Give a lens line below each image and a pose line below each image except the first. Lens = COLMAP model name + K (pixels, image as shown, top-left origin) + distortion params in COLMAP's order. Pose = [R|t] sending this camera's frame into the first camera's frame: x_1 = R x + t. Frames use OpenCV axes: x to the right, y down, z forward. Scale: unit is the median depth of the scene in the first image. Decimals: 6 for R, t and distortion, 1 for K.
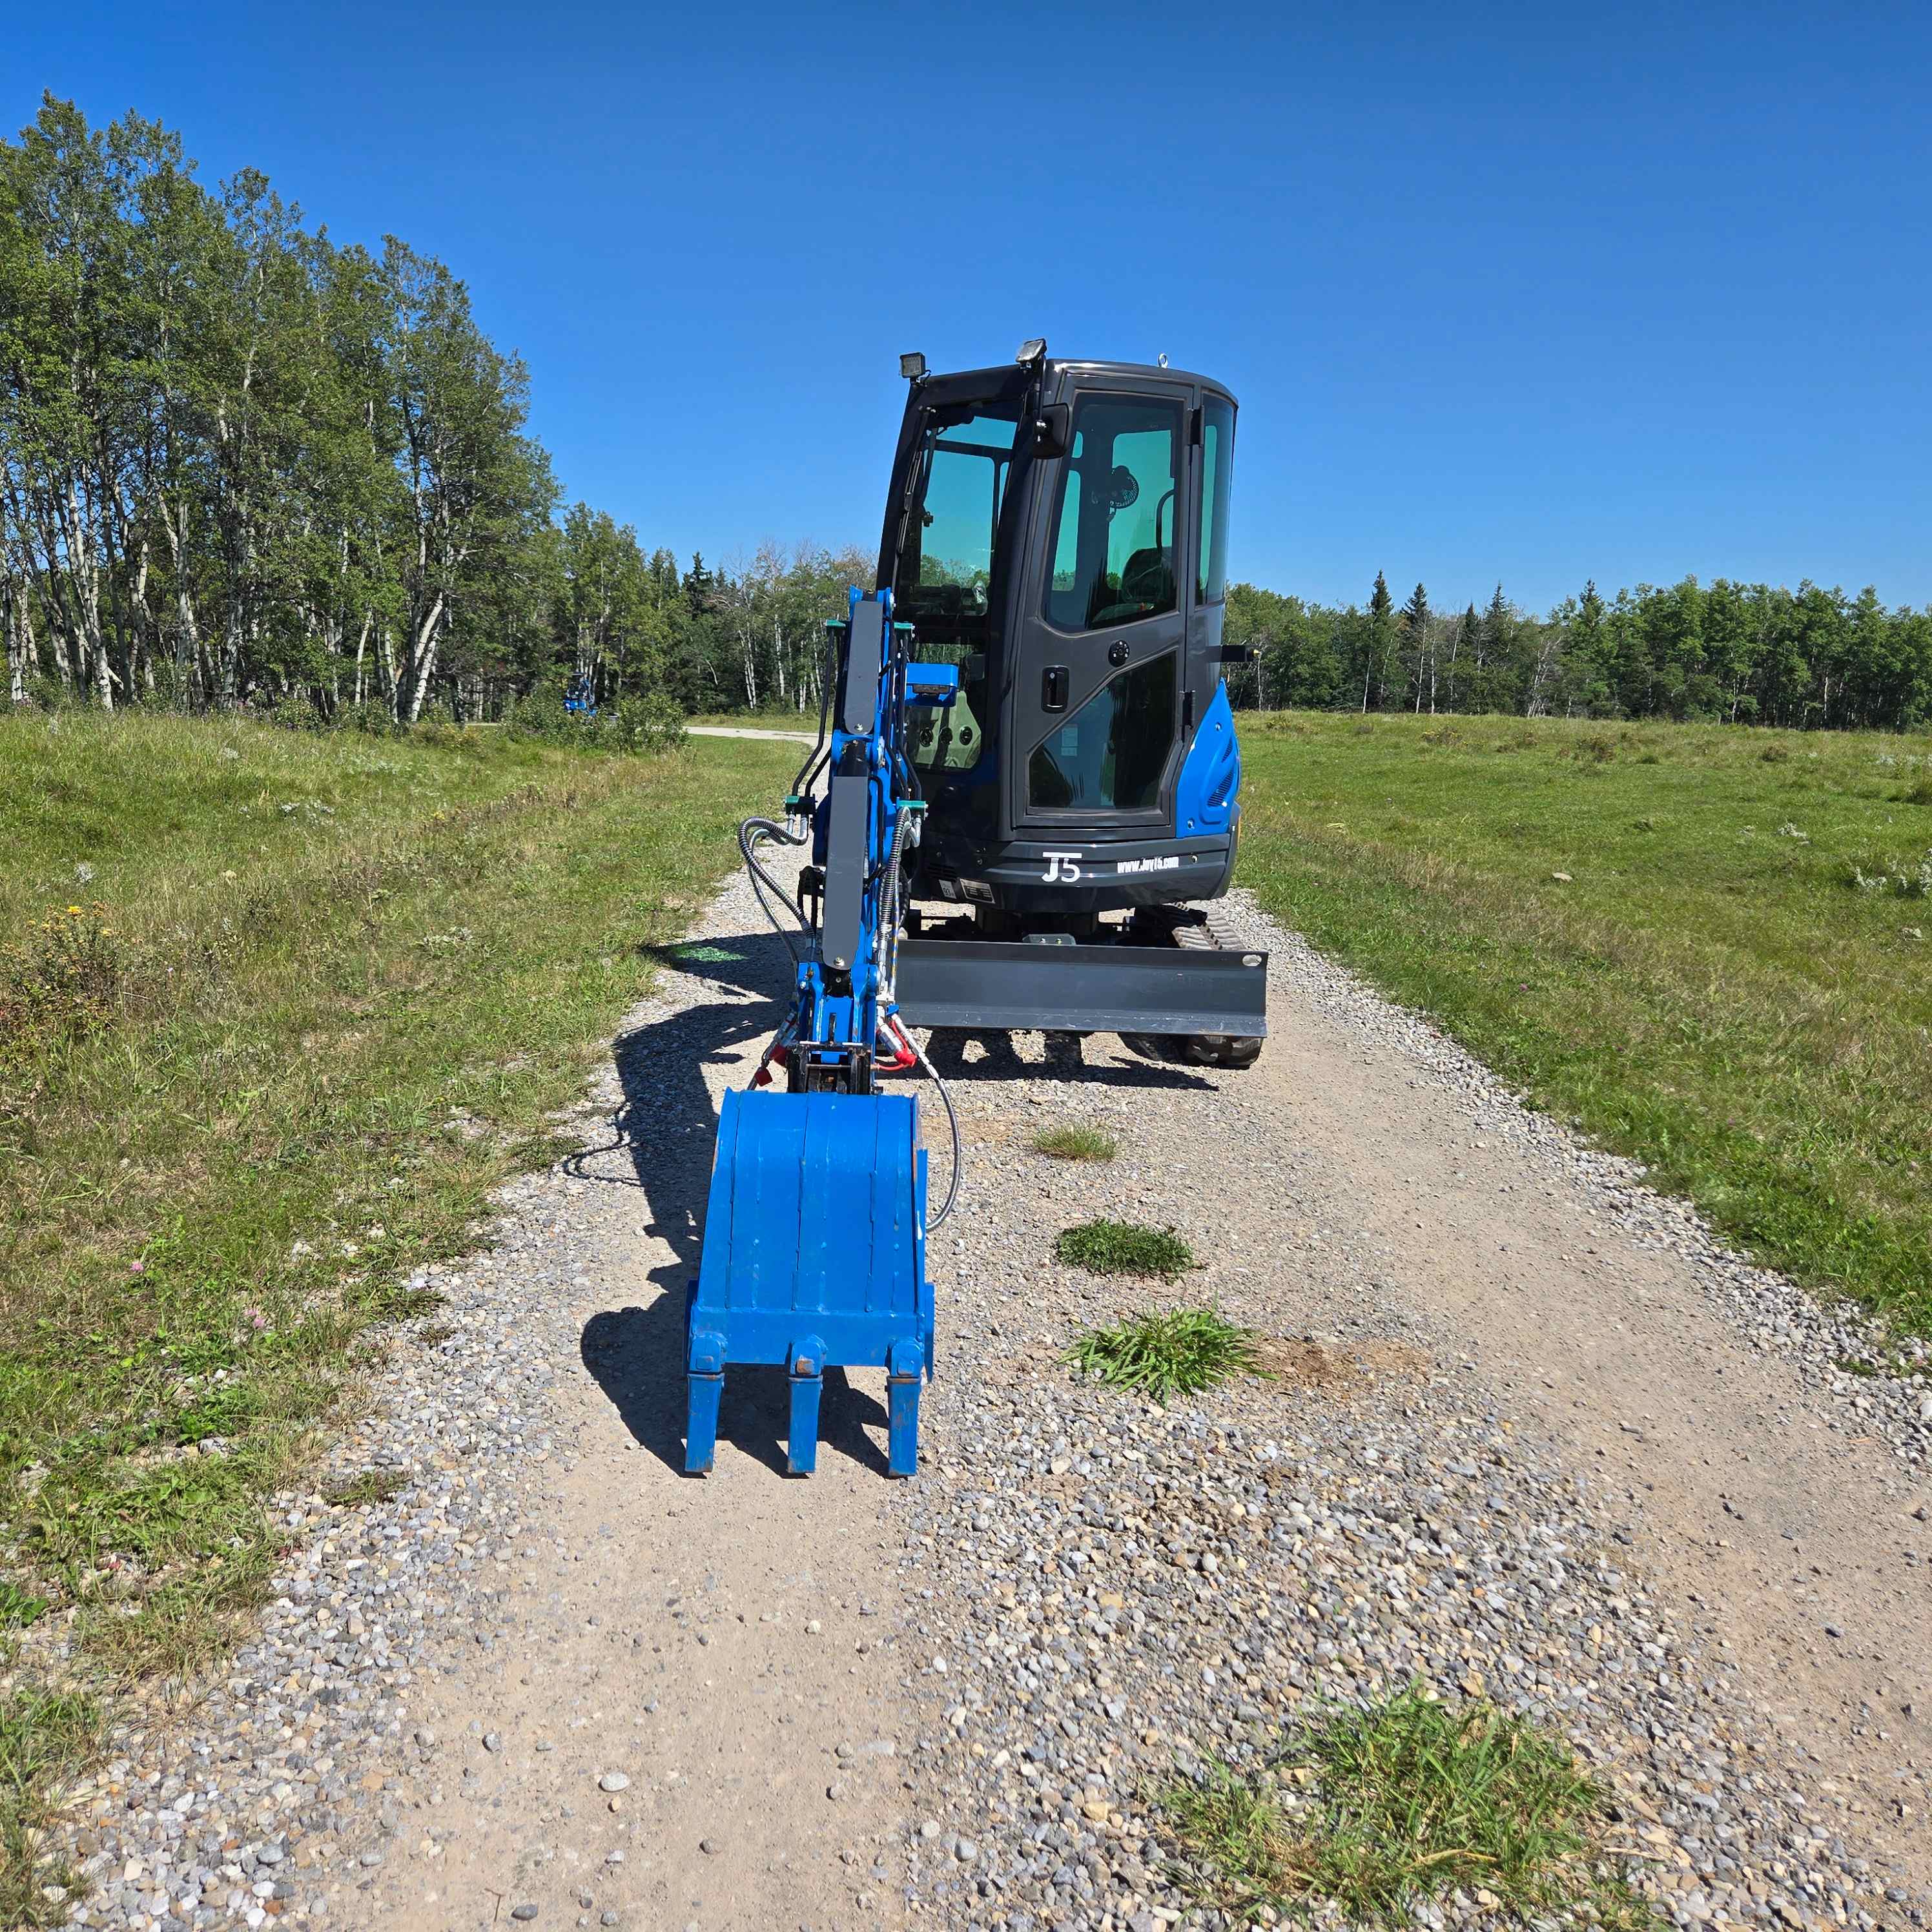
lens RADIAL K [[1719.0, 0, 927.9], [0, 1719.0, 958.5], [0, 0, 1]] dist [0.082040, -0.075132]
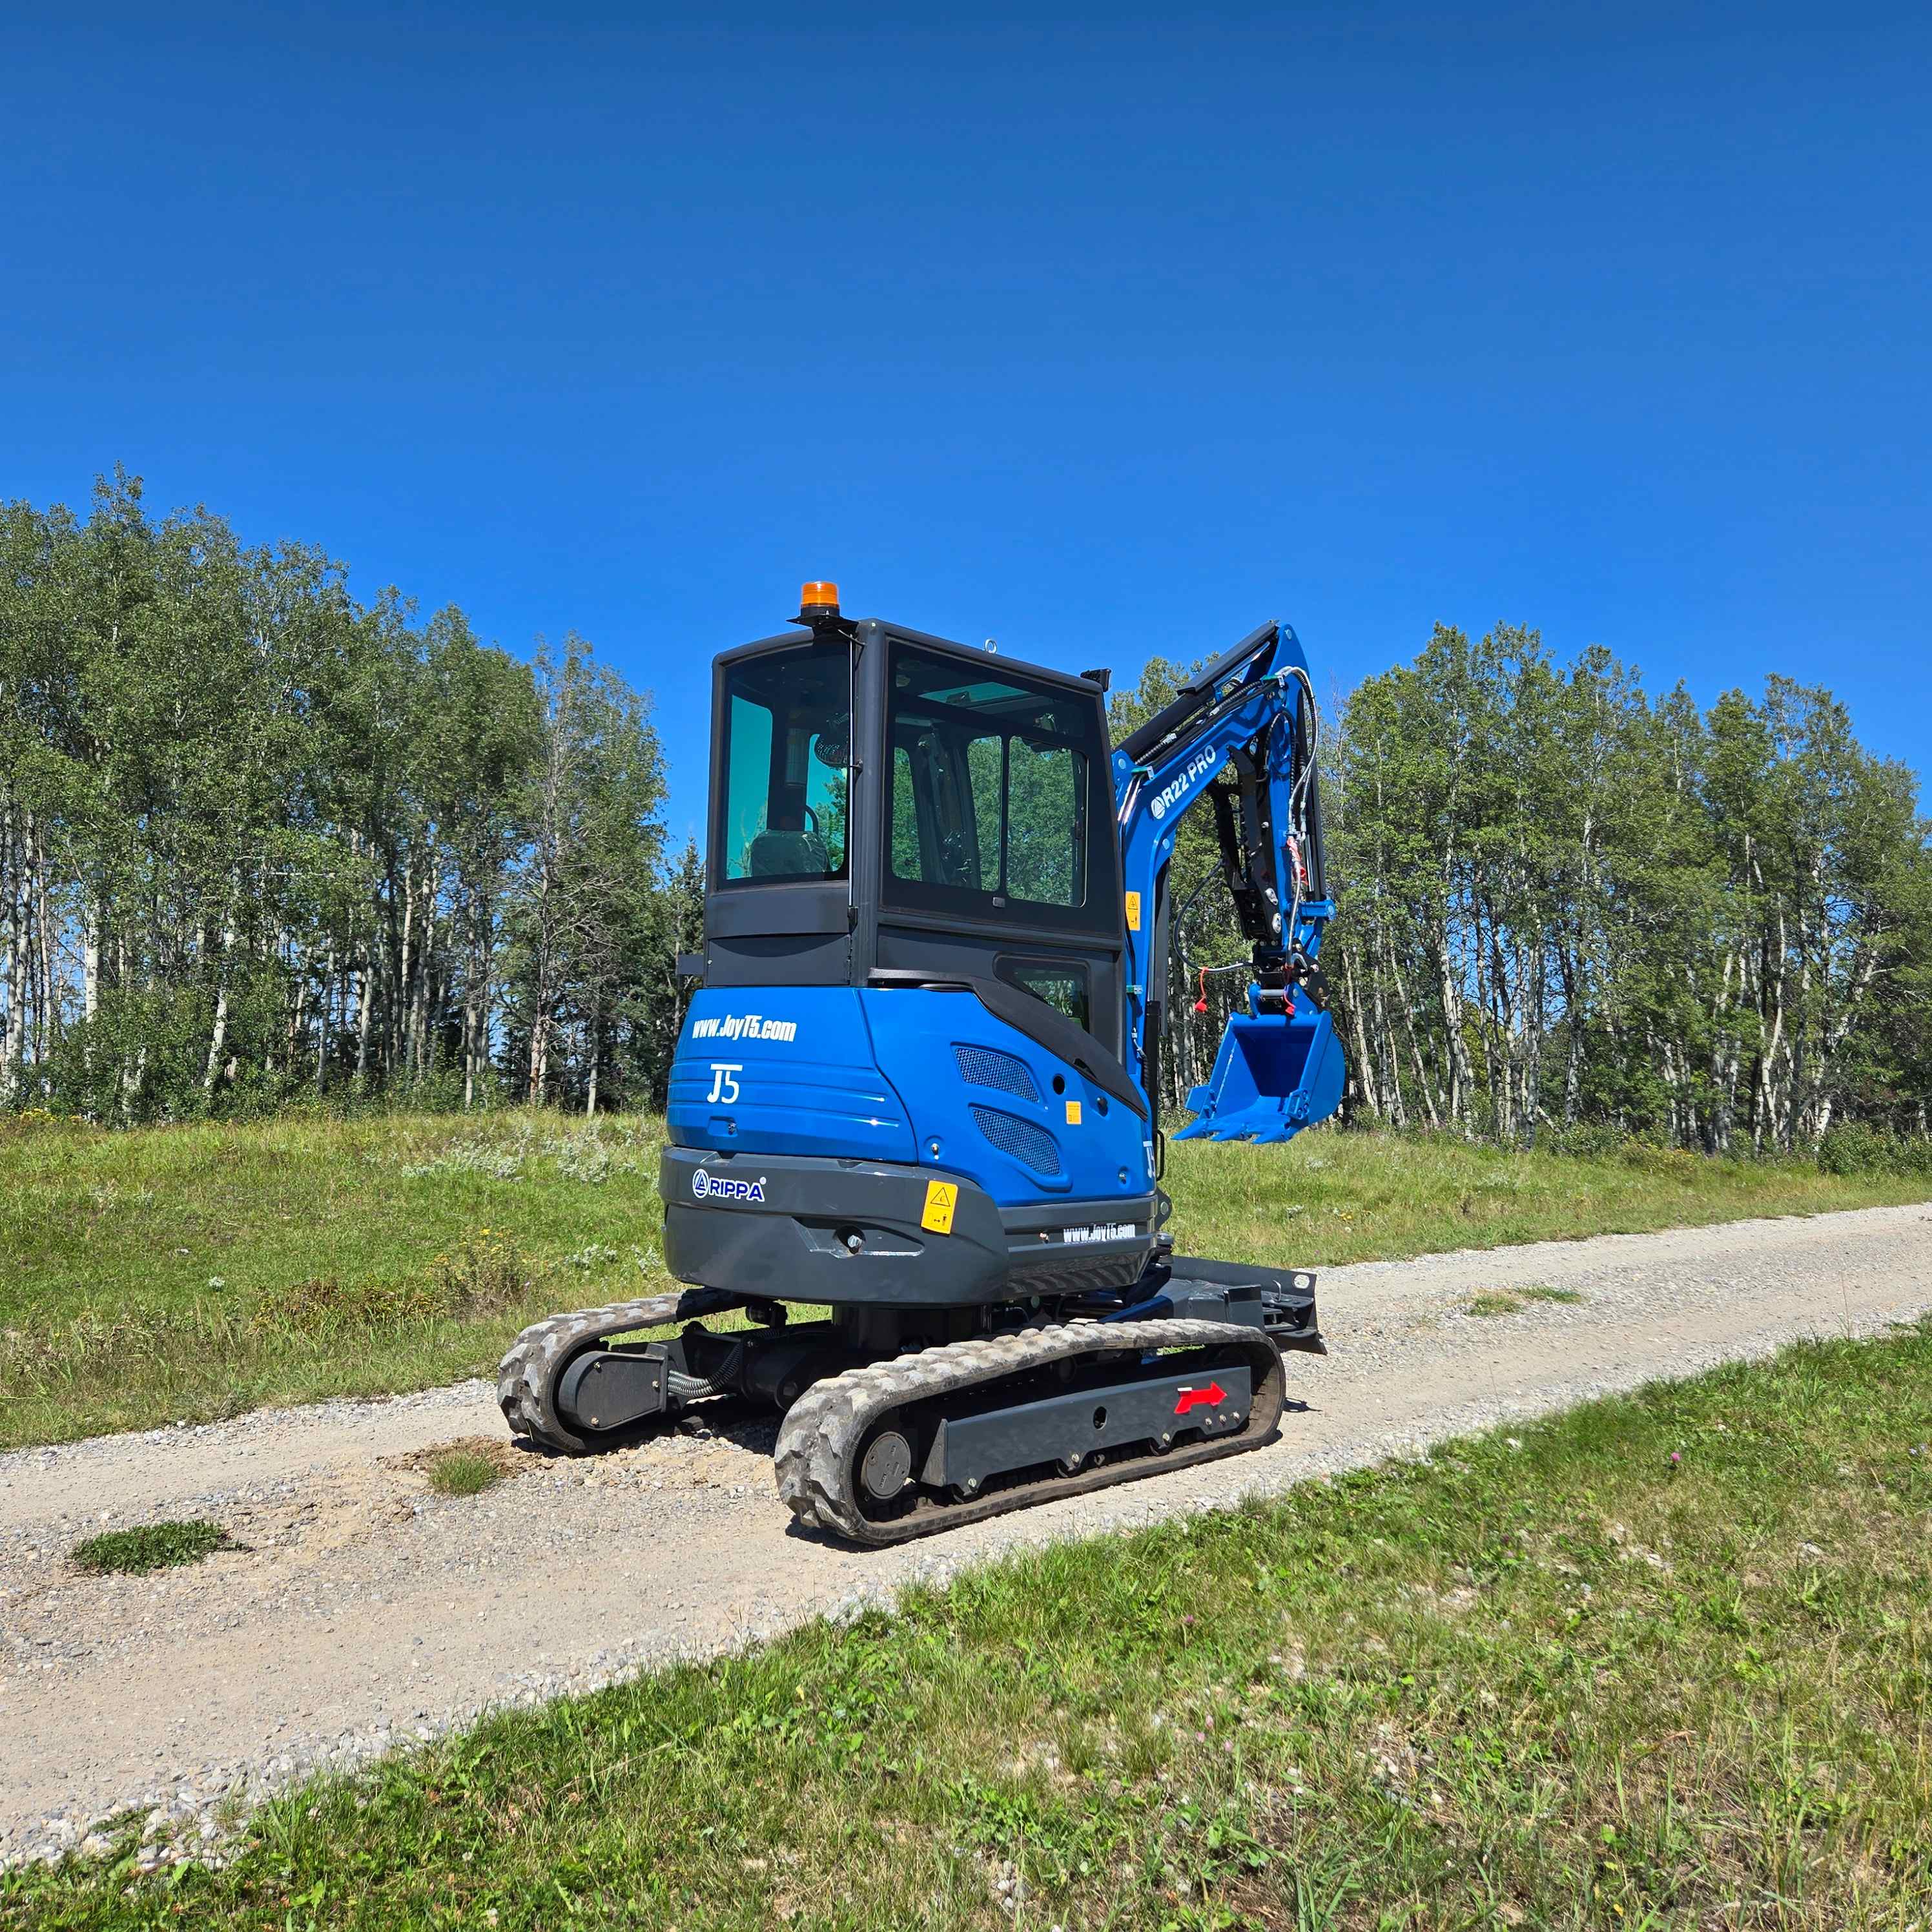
lens RADIAL K [[1702.4, 0, 963.3], [0, 1702.4, 950.8], [0, 0, 1]] dist [0.083254, -0.076564]
pose [[0.681713, -0.080192, -0.727212, 0.087194], [-0.107885, 0.972090, -0.208330, -0.000601], [0.723622, 0.220477, 0.654035, 0.045636]]
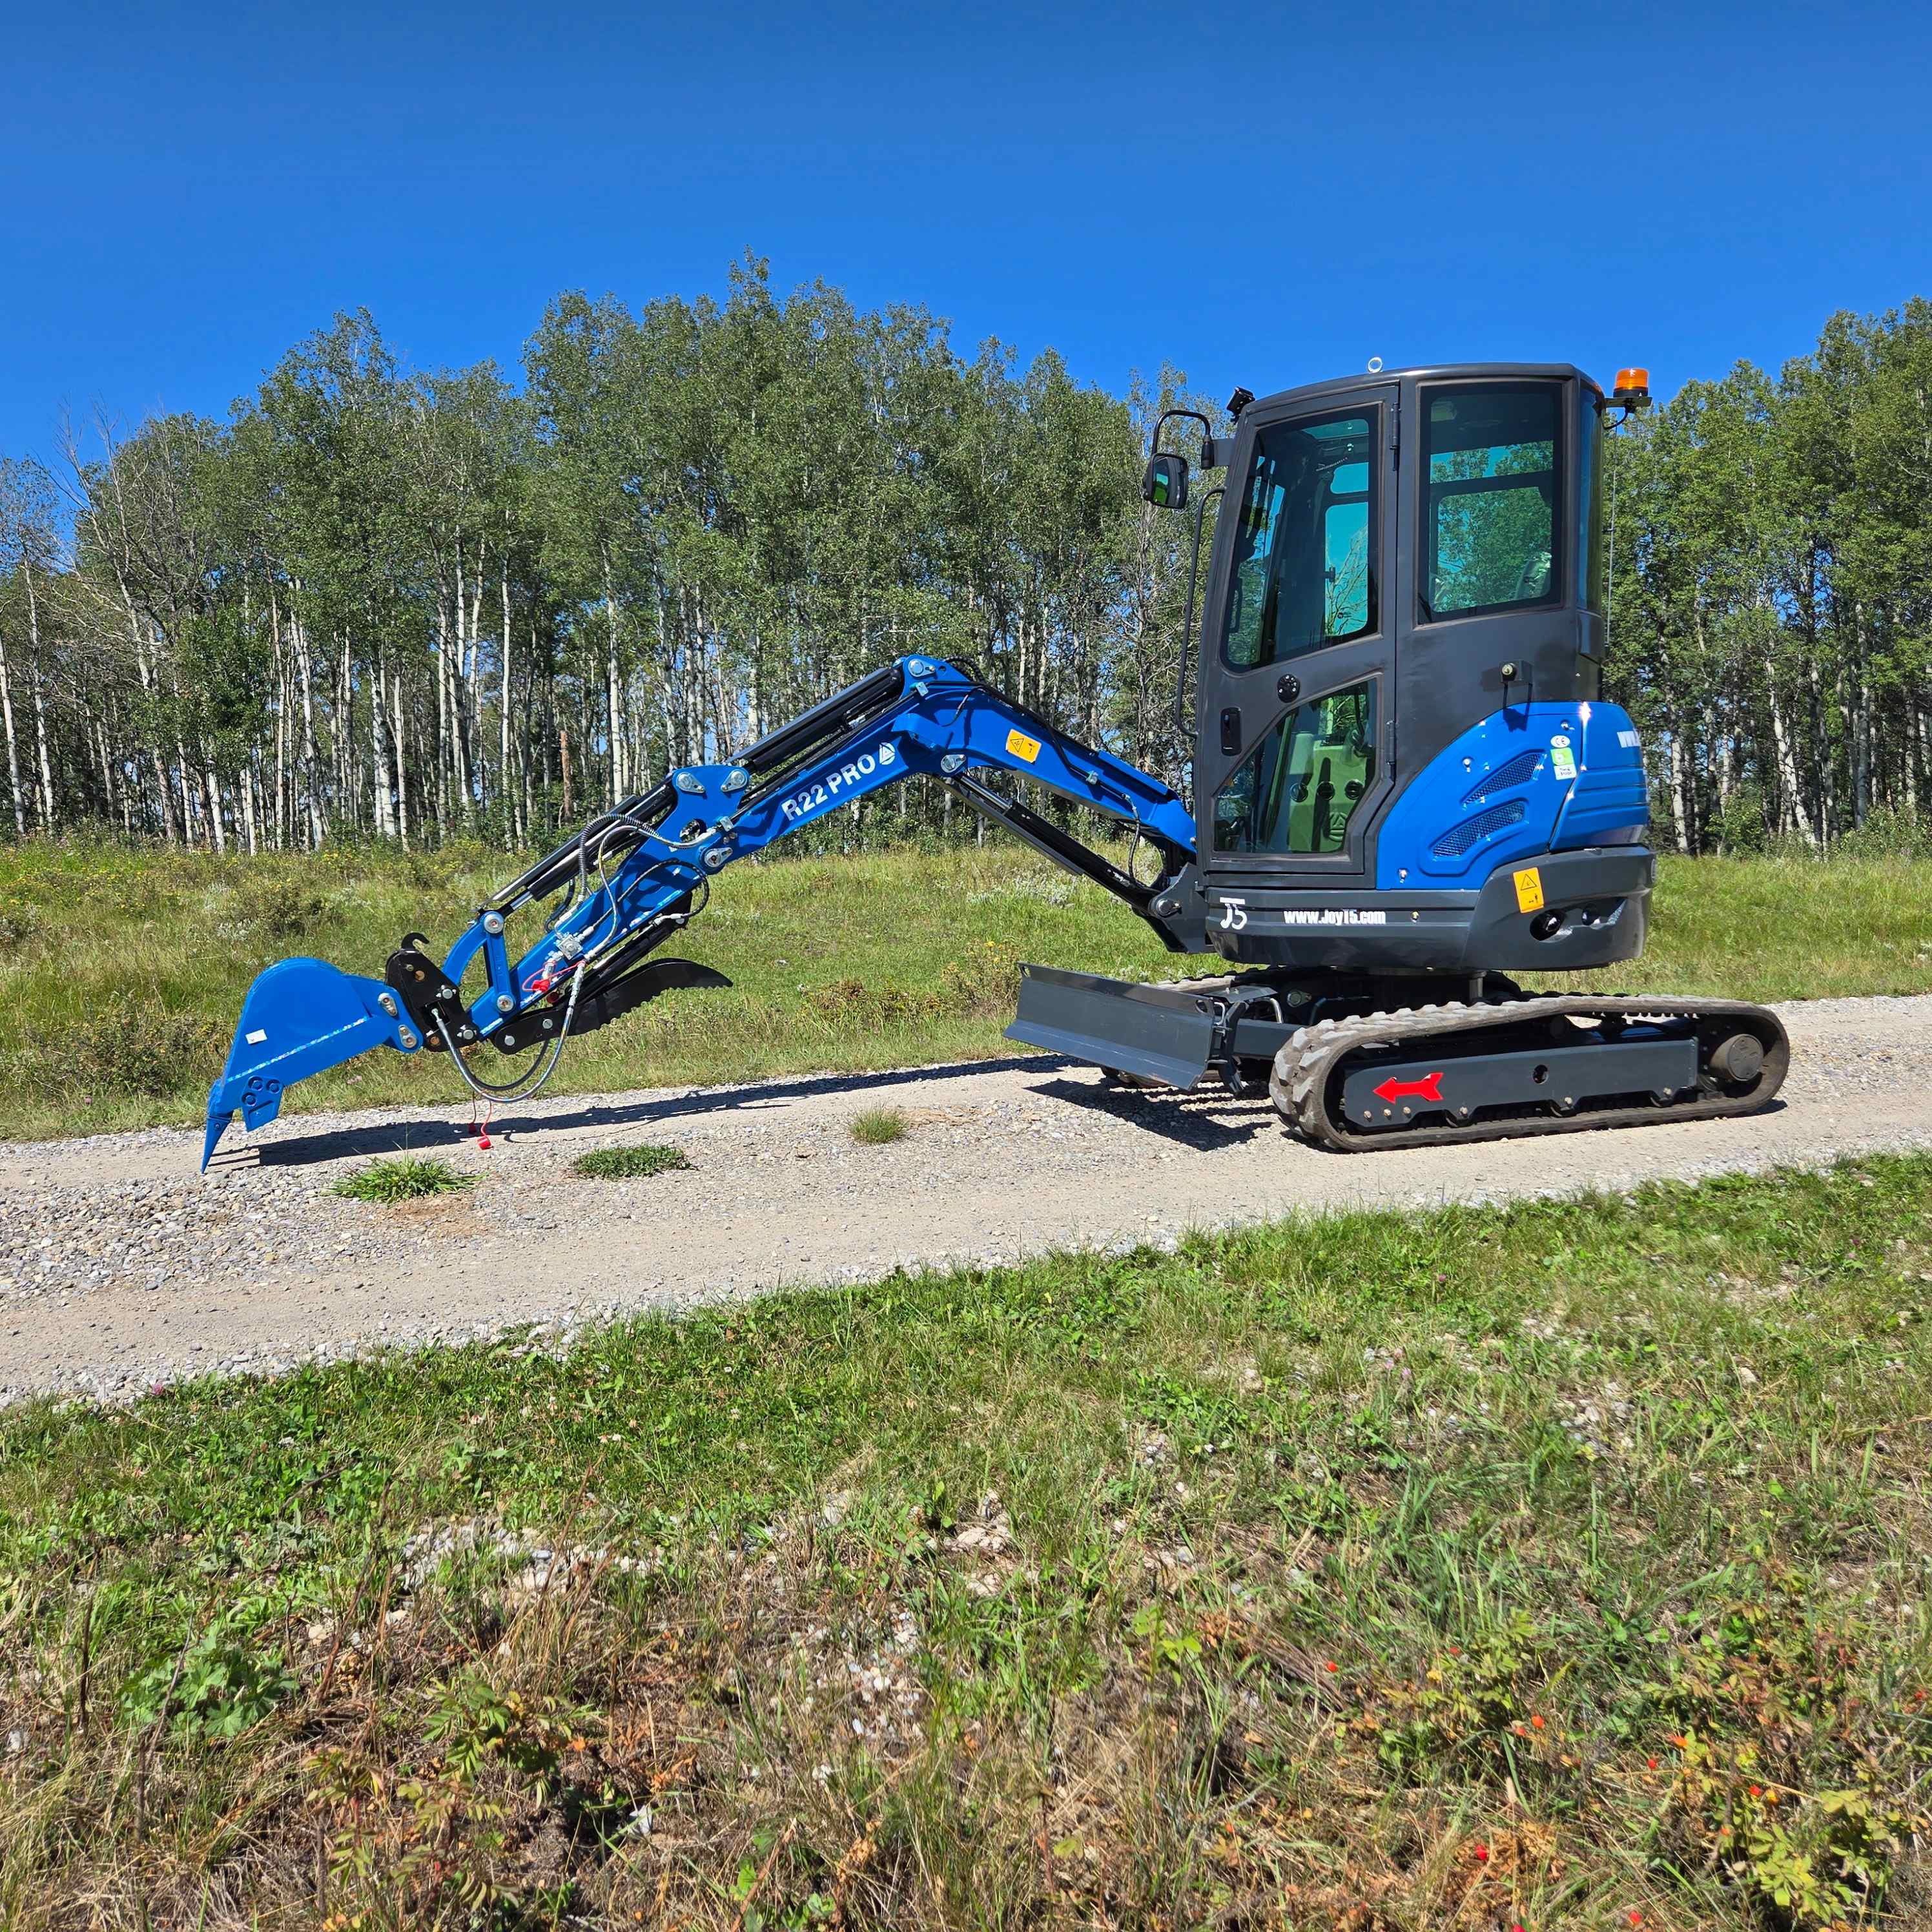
lens RADIAL K [[1698.2, 0, 949.6], [0, 1698.2, 956.5], [0, 0, 1]] dist [0.087559, -0.084848]
pose [[0.374314, 0.039989, -0.926439, 0.098312], [-0.134909, 0.990788, -0.011741, 0.000223], [0.917436, 0.129380, 0.376261, 0.054451]]
